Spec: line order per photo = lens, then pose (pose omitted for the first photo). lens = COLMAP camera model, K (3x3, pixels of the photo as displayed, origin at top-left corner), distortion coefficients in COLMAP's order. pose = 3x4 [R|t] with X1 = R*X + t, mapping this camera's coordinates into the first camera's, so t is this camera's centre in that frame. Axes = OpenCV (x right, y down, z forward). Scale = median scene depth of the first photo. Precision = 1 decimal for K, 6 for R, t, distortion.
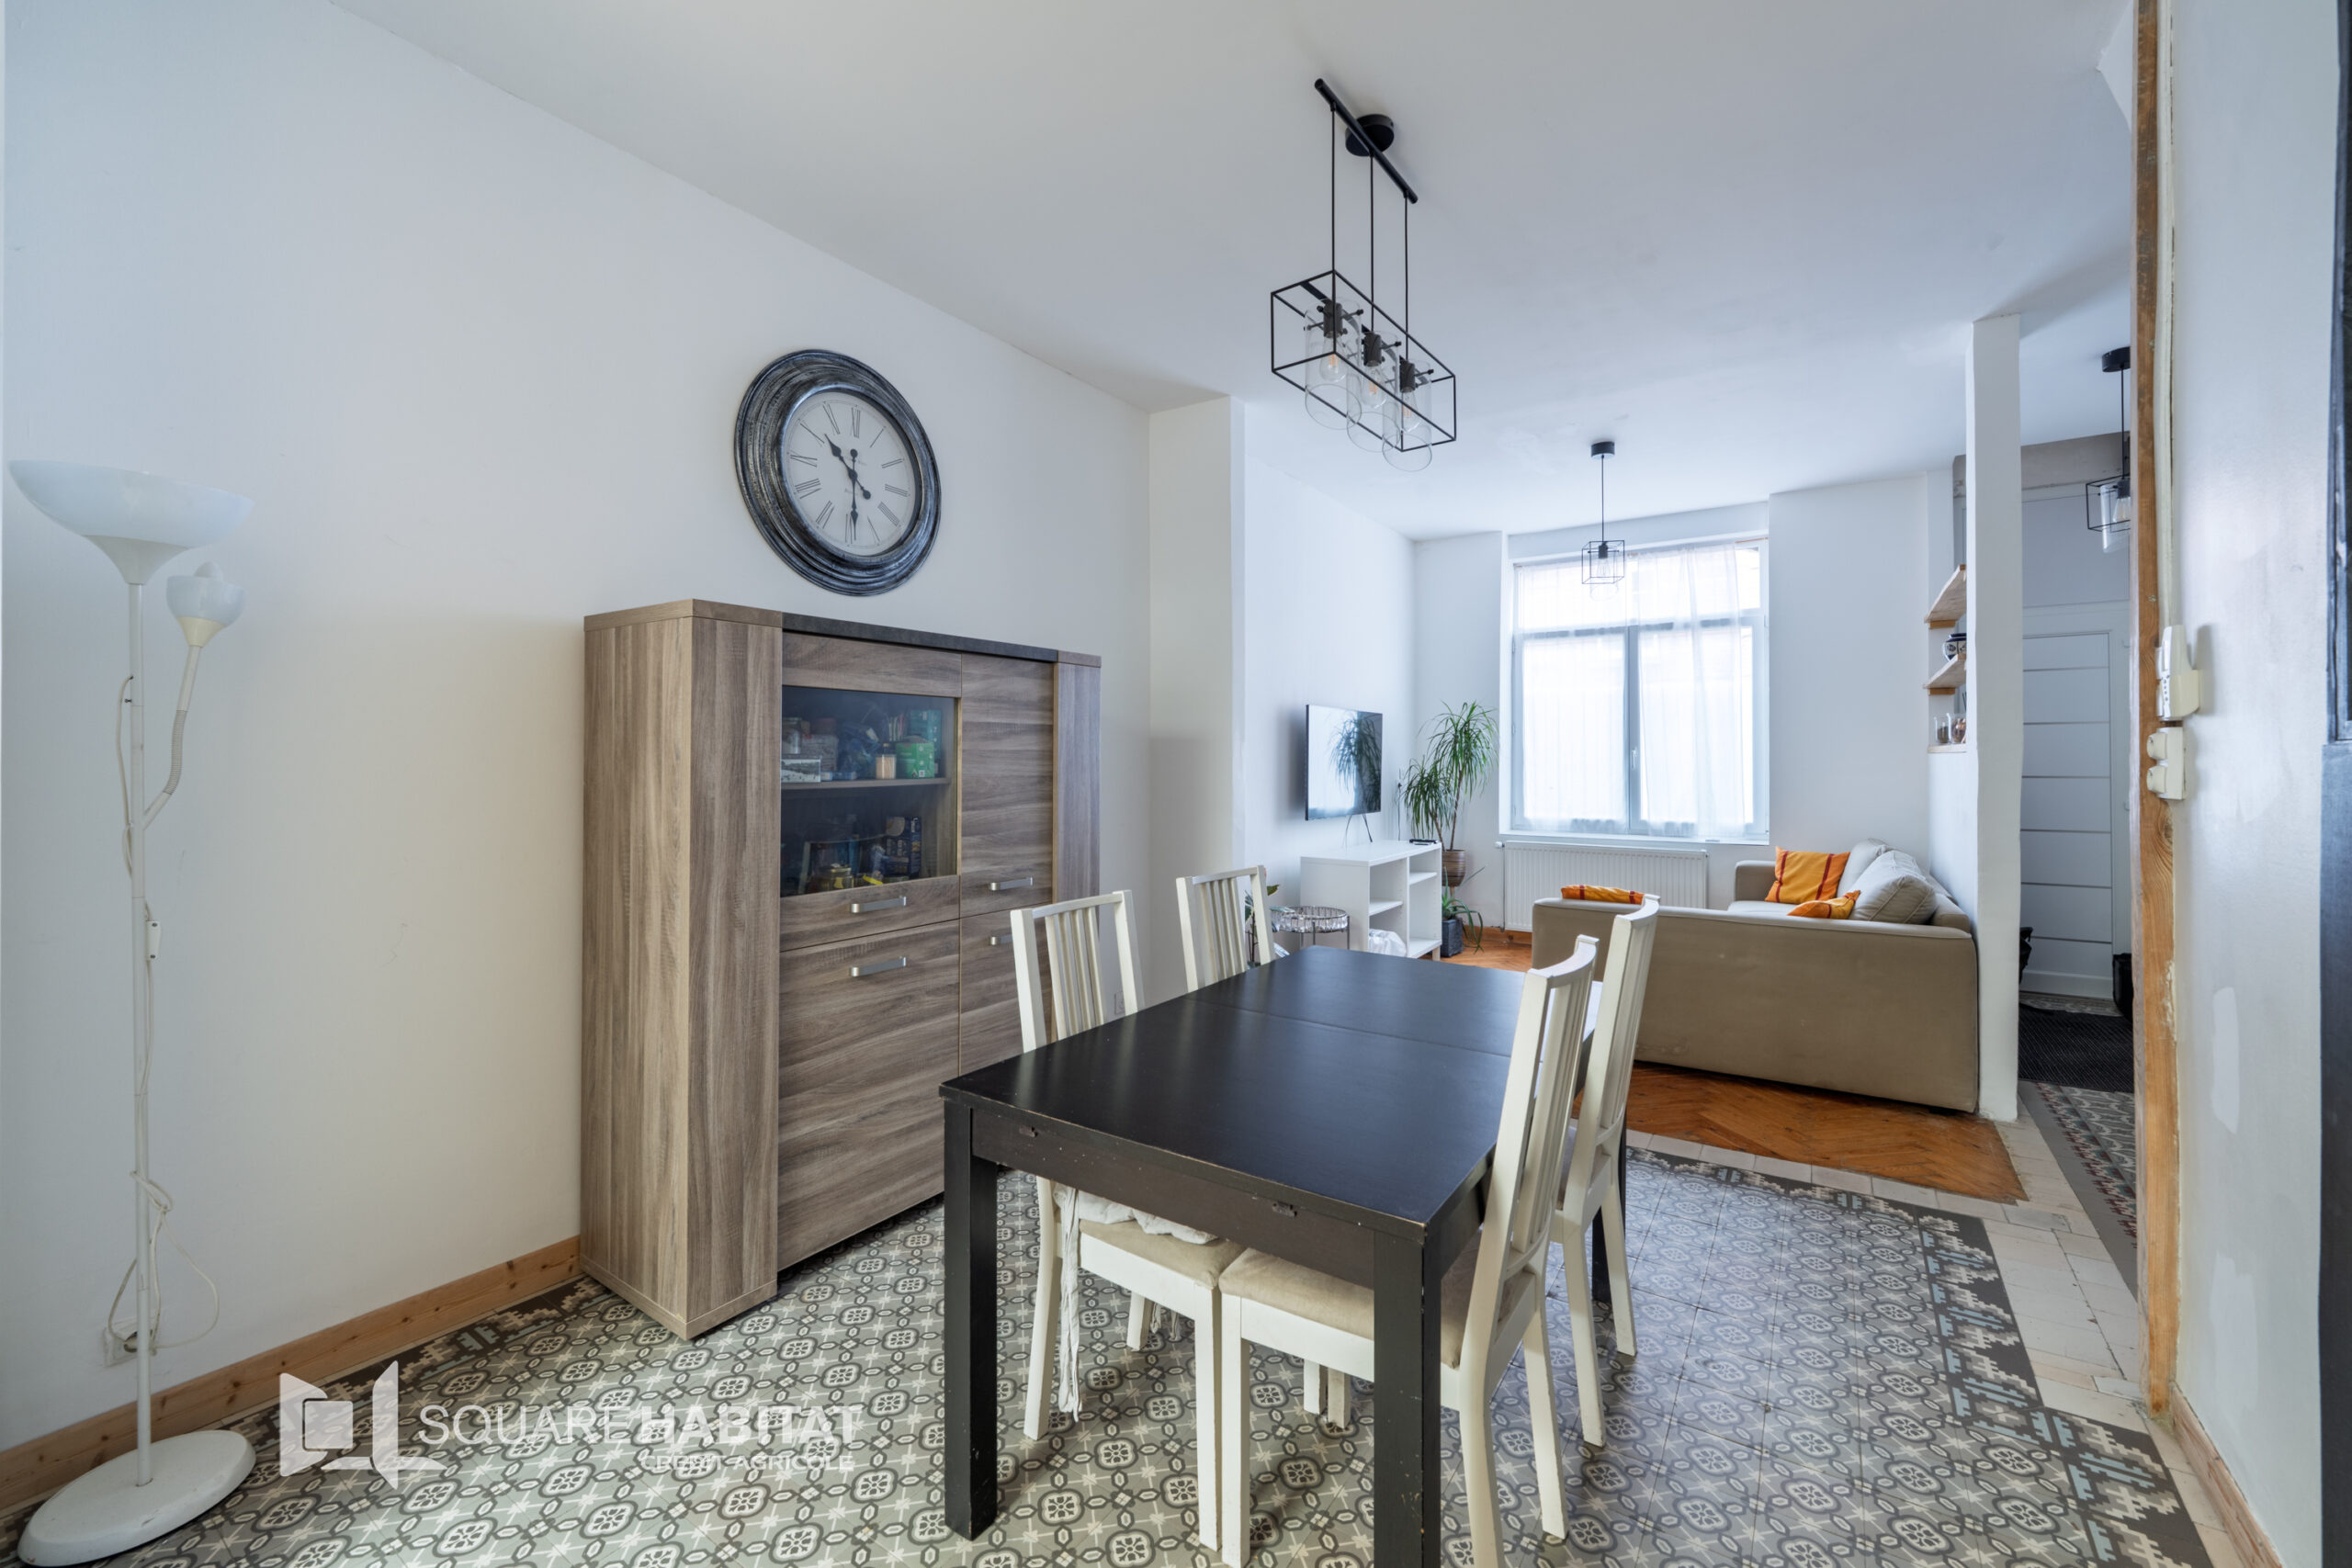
lens RADIAL K [[931.1, 0, 1182.0], [0, 931.1, 743.7], [0, 0, 1]] dist [0.000811, 0.000111]
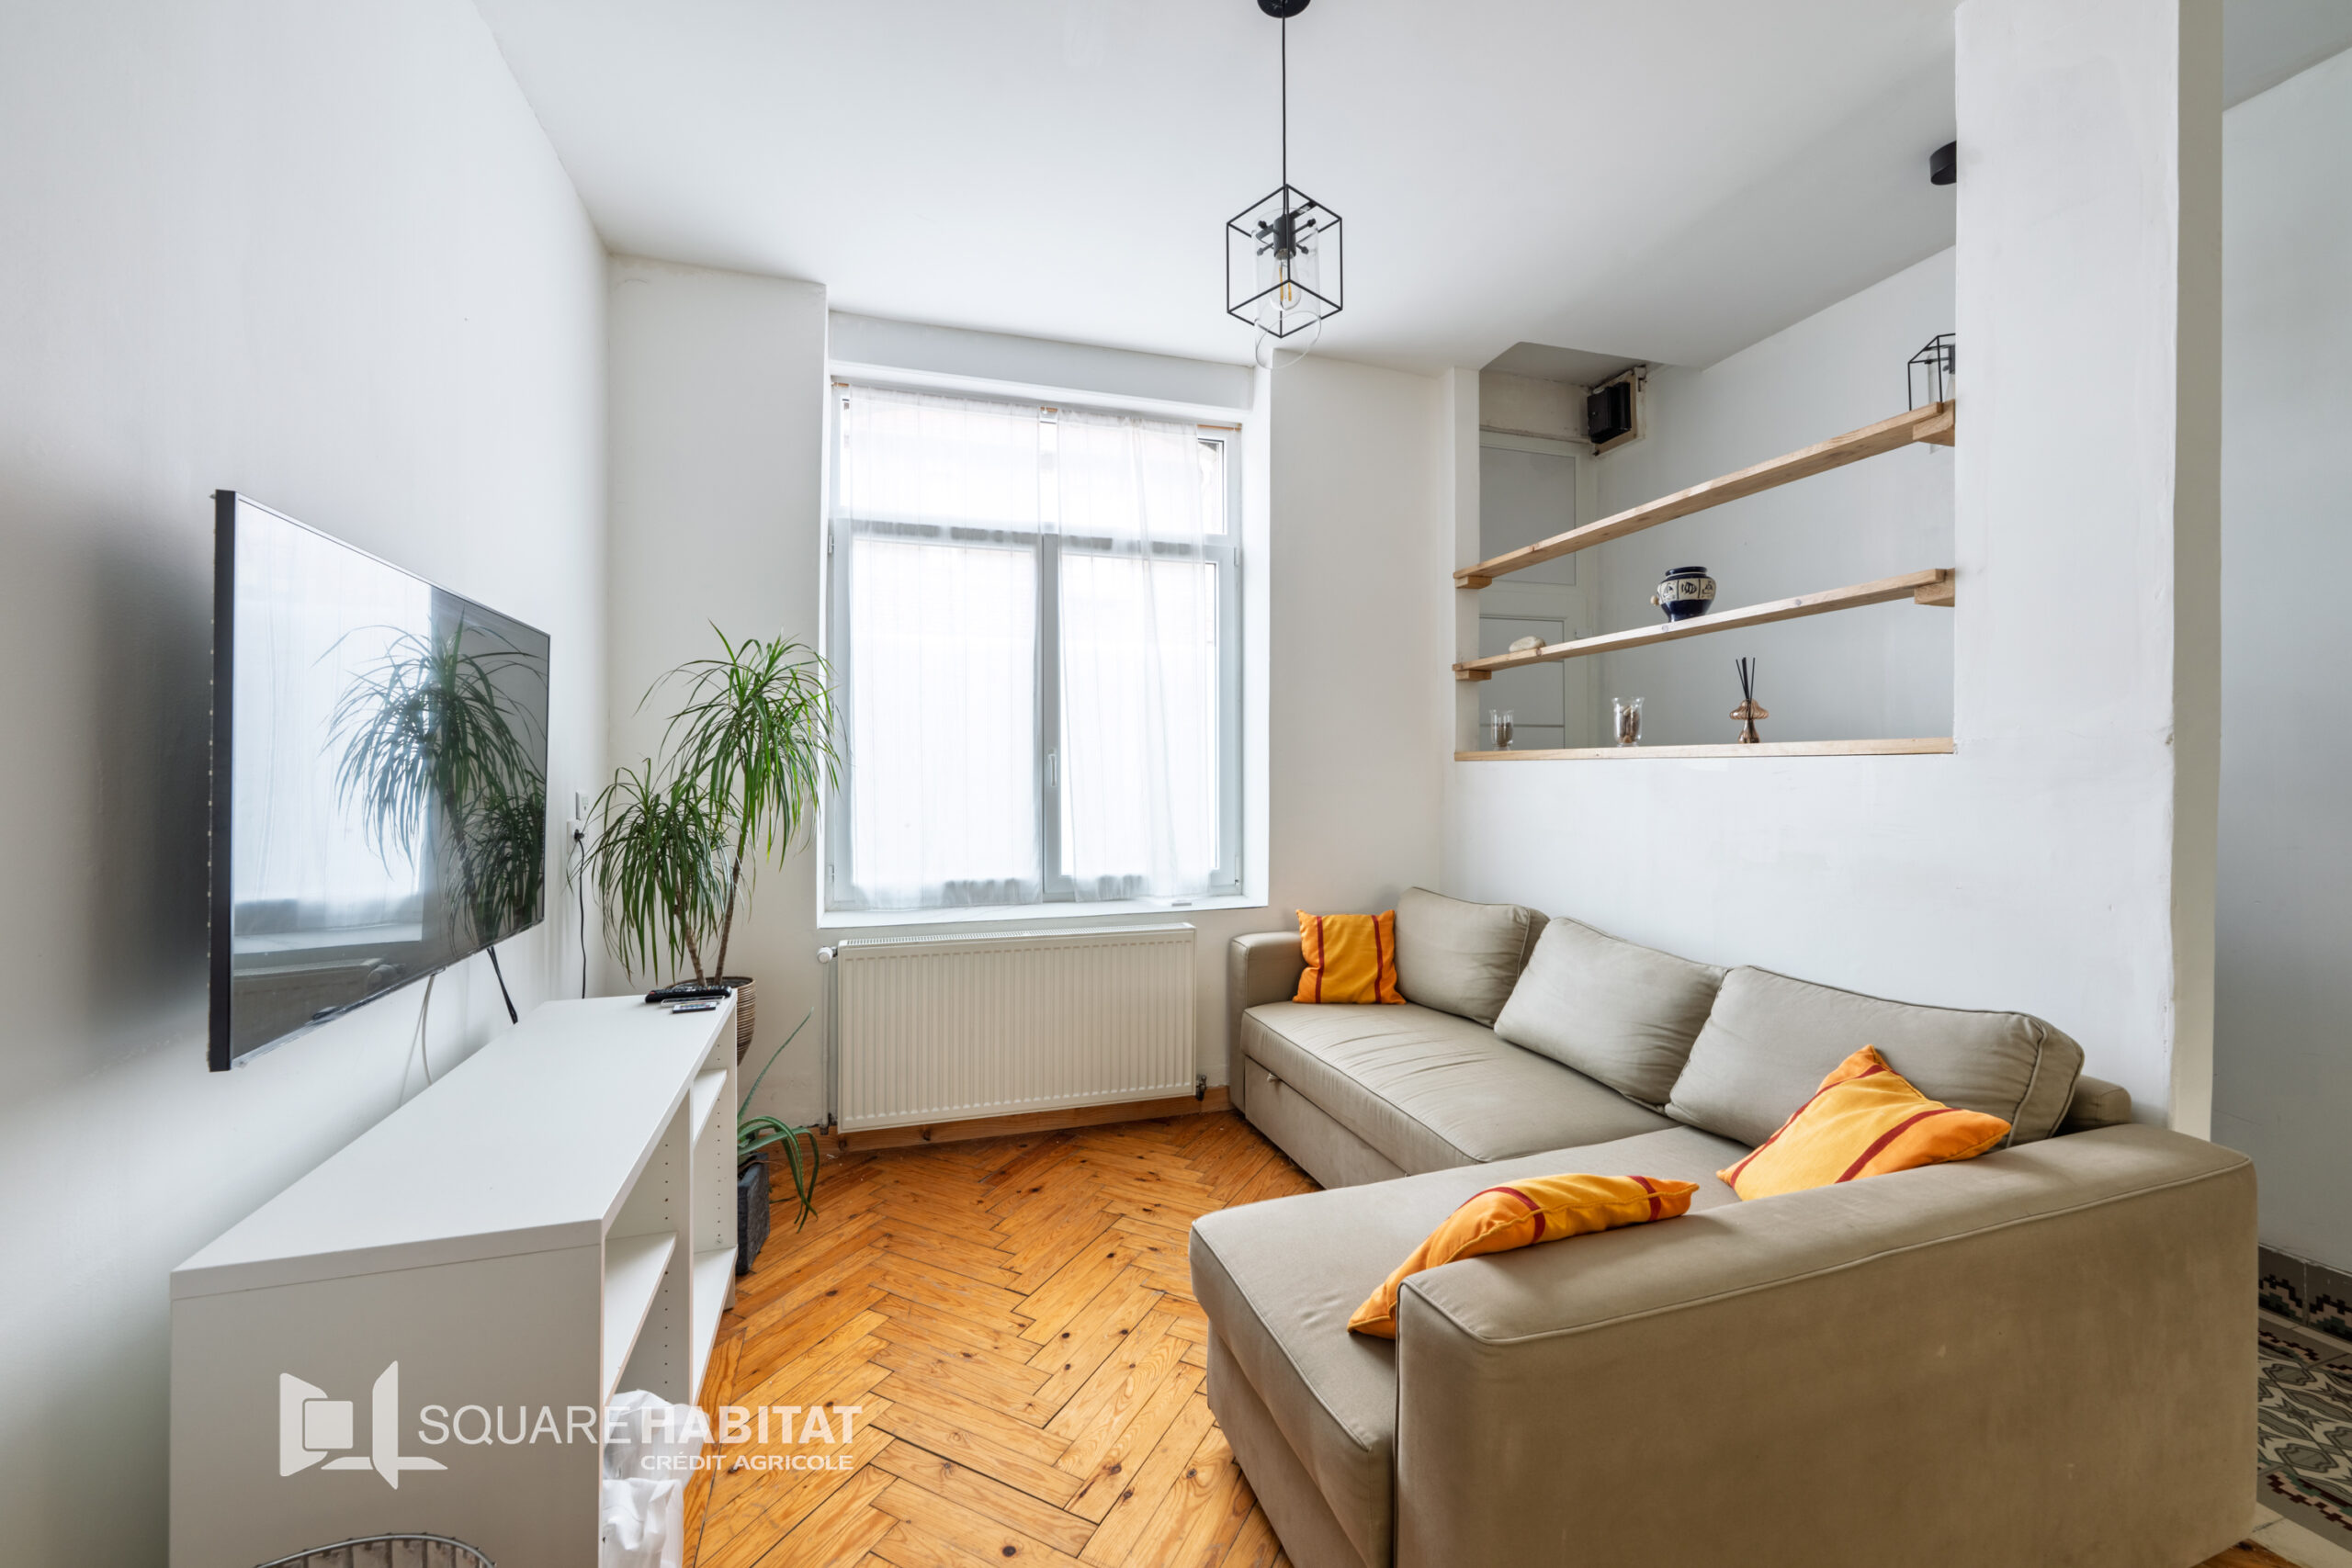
lens RADIAL K [[880.6, 0, 1137.5], [0, 880.6, 775.4], [0, 0, 1]] dist [0.000015, 0.000011]
pose [[0.623576, -0.002393, 0.781759, 0.097631], [-0.010742, 0.999875, 0.011629, 0.013177], [-0.781689, -0.015650, 0.623472, 0.620216]]
